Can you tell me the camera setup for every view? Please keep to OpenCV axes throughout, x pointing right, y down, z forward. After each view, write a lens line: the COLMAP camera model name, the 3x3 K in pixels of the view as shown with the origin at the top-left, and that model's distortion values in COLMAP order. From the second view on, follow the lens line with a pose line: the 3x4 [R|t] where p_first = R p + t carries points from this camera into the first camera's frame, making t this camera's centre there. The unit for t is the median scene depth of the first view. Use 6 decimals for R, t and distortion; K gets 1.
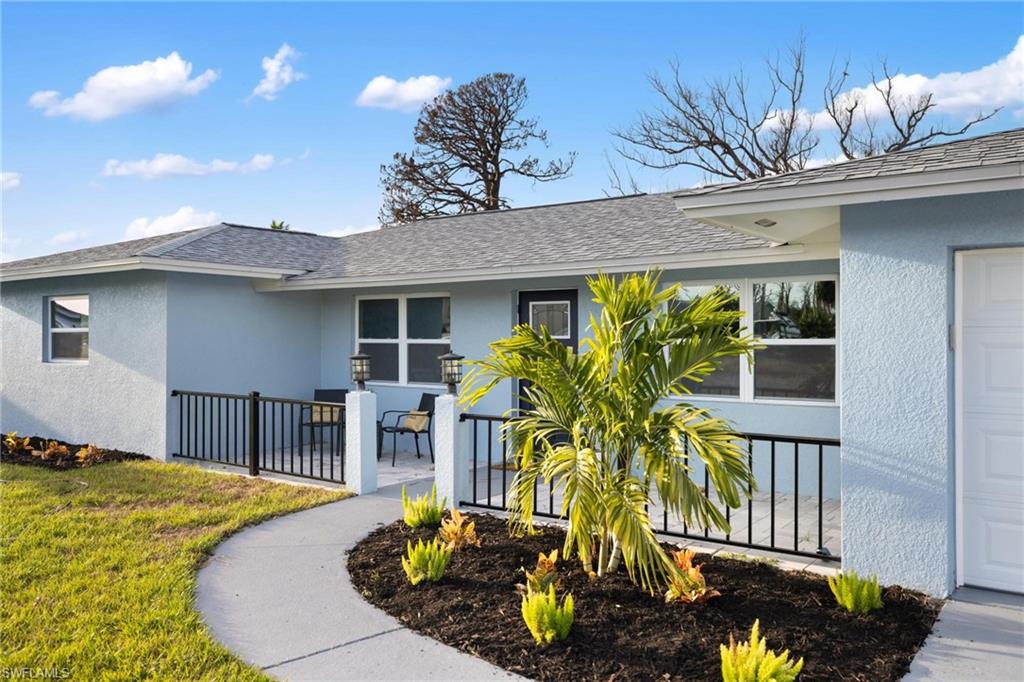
lens RADIAL K [[803.8, 0, 512.0], [0, 803.8, 341.0], [0, 0, 1]] dist [-0.020942, -0.005922]
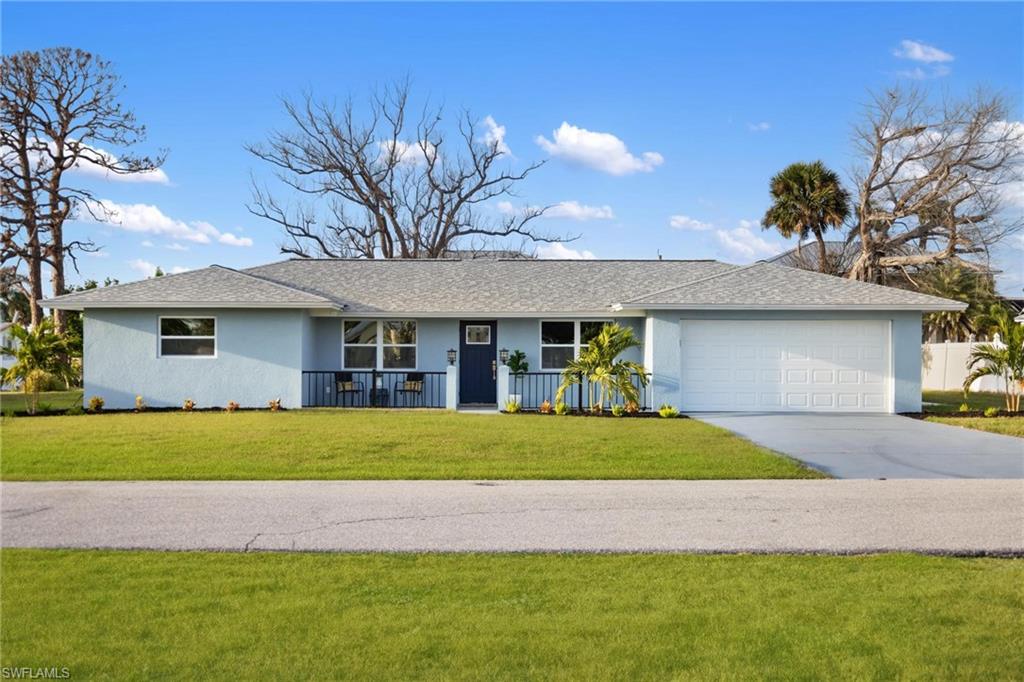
lens RADIAL K [[1429.5, 0, 512.0], [0, 1429.5, 341.0], [0, 0, 1]] dist [-0.014198, -0.017831]
pose [[0.791639, 0.005261, 0.610966, -1.779711], [0.000270, 0.999960, -0.008960, 0.019066], [-0.610989, 0.007258, 0.791606, -1.640992]]
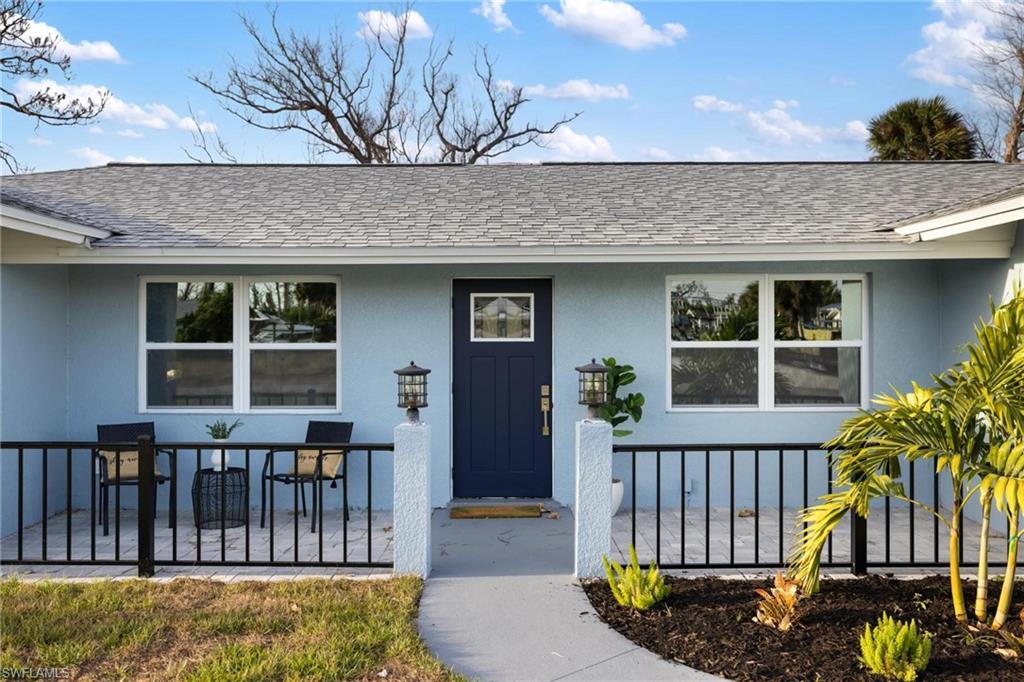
lens RADIAL K [[926.5, 0, 512.0], [0, 926.5, 341.0], [0, 0, 1]] dist [-0.024599, -0.001415]
pose [[0.797011, -0.005916, 0.603936, -0.406032], [0.005672, 0.999981, 0.002311, -0.004269], [-0.603938, 0.001584, 0.797030, 0.234240]]
